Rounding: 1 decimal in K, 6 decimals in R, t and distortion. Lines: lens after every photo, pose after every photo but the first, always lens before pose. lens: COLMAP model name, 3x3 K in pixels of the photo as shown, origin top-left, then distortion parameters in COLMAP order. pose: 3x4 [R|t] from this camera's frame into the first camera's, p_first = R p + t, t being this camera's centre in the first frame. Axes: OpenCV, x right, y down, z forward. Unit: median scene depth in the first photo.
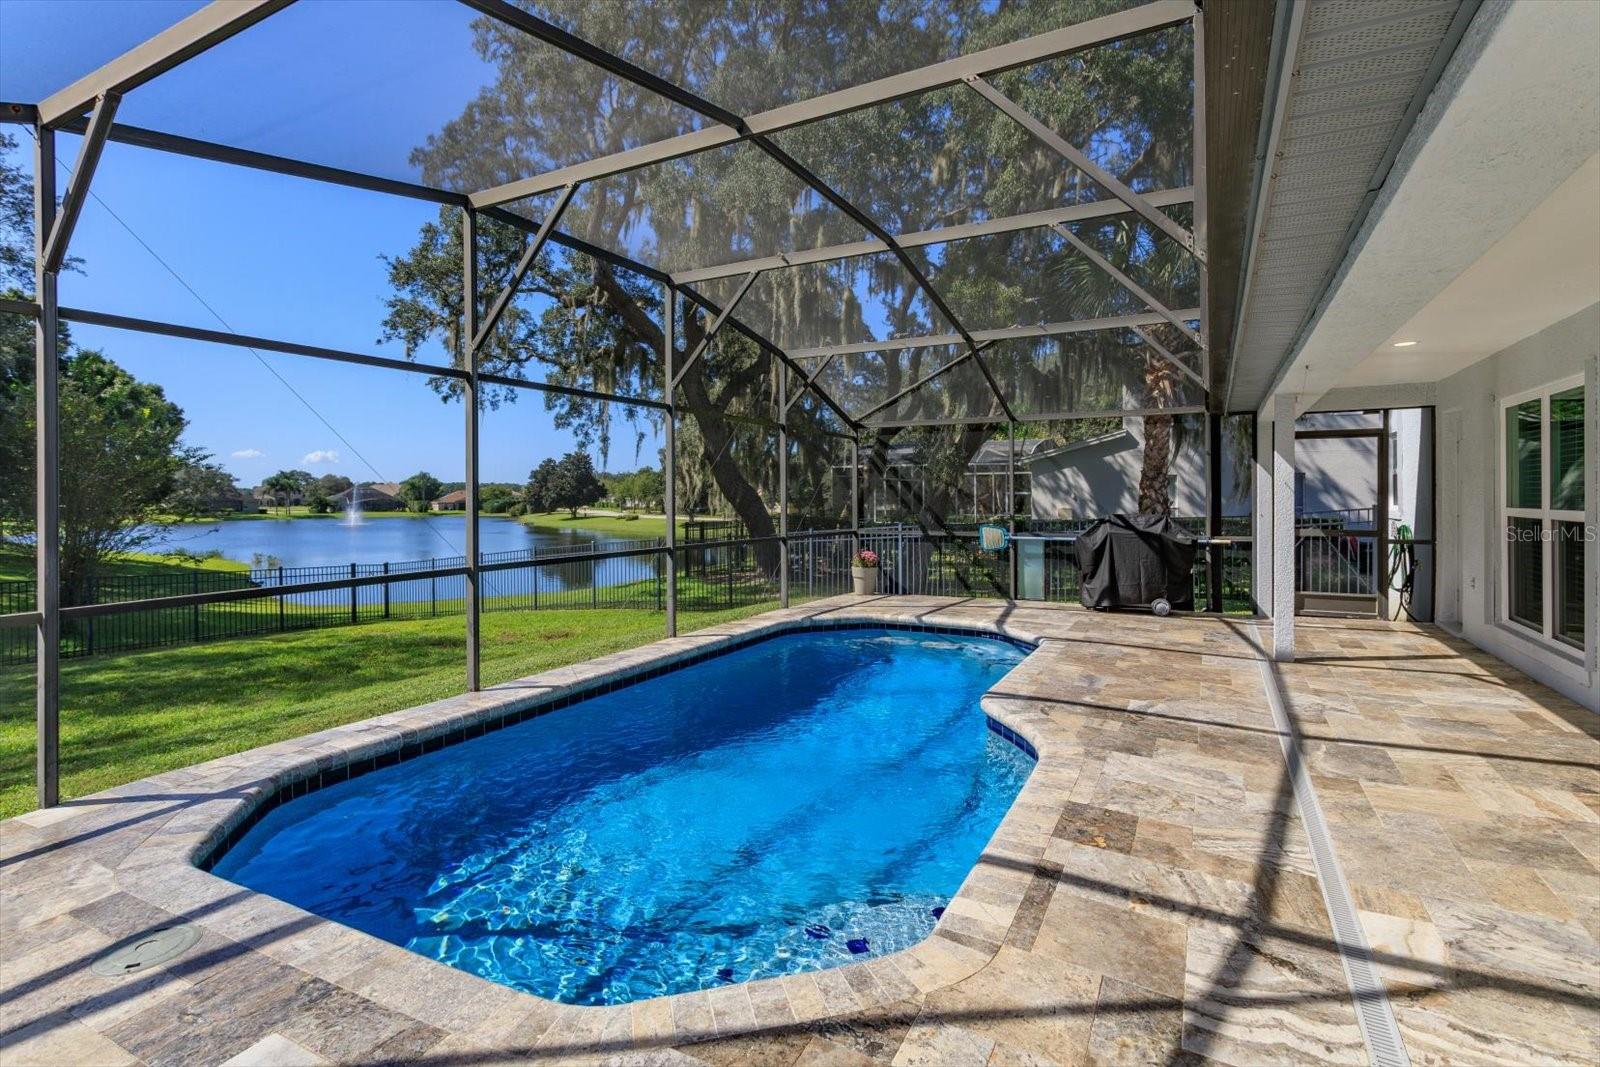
lens RADIAL K [[778.2, 0, 797.6], [0, 778.2, 506.5], [0, 0, 1]] dist [0.004077, -0.000035]
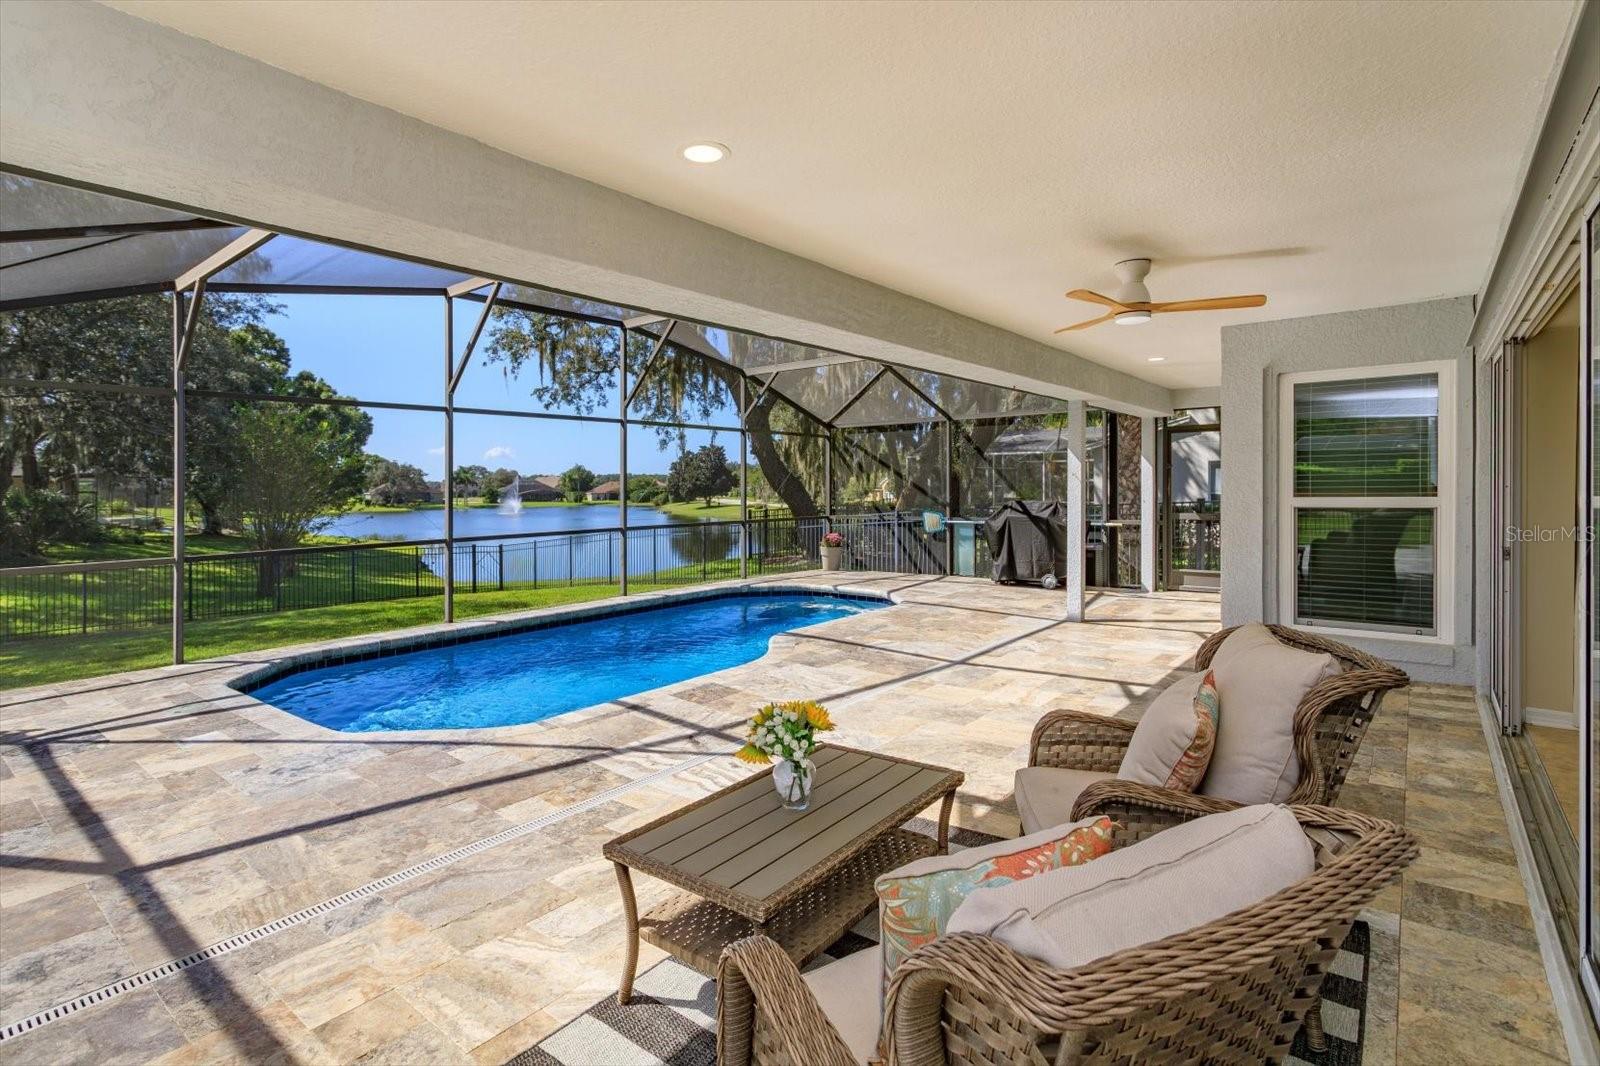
lens RADIAL K [[776.5, 0, 794.3], [0, 776.5, 489.9], [0, 0, 1]] dist [0.000747, -0.000176]
pose [[0.982192, -0.008182, -0.187701, 0.173673], [0.007015, 0.999952, -0.006878, -0.000626], [0.187748, 0.005439, 0.982202, -0.112410]]
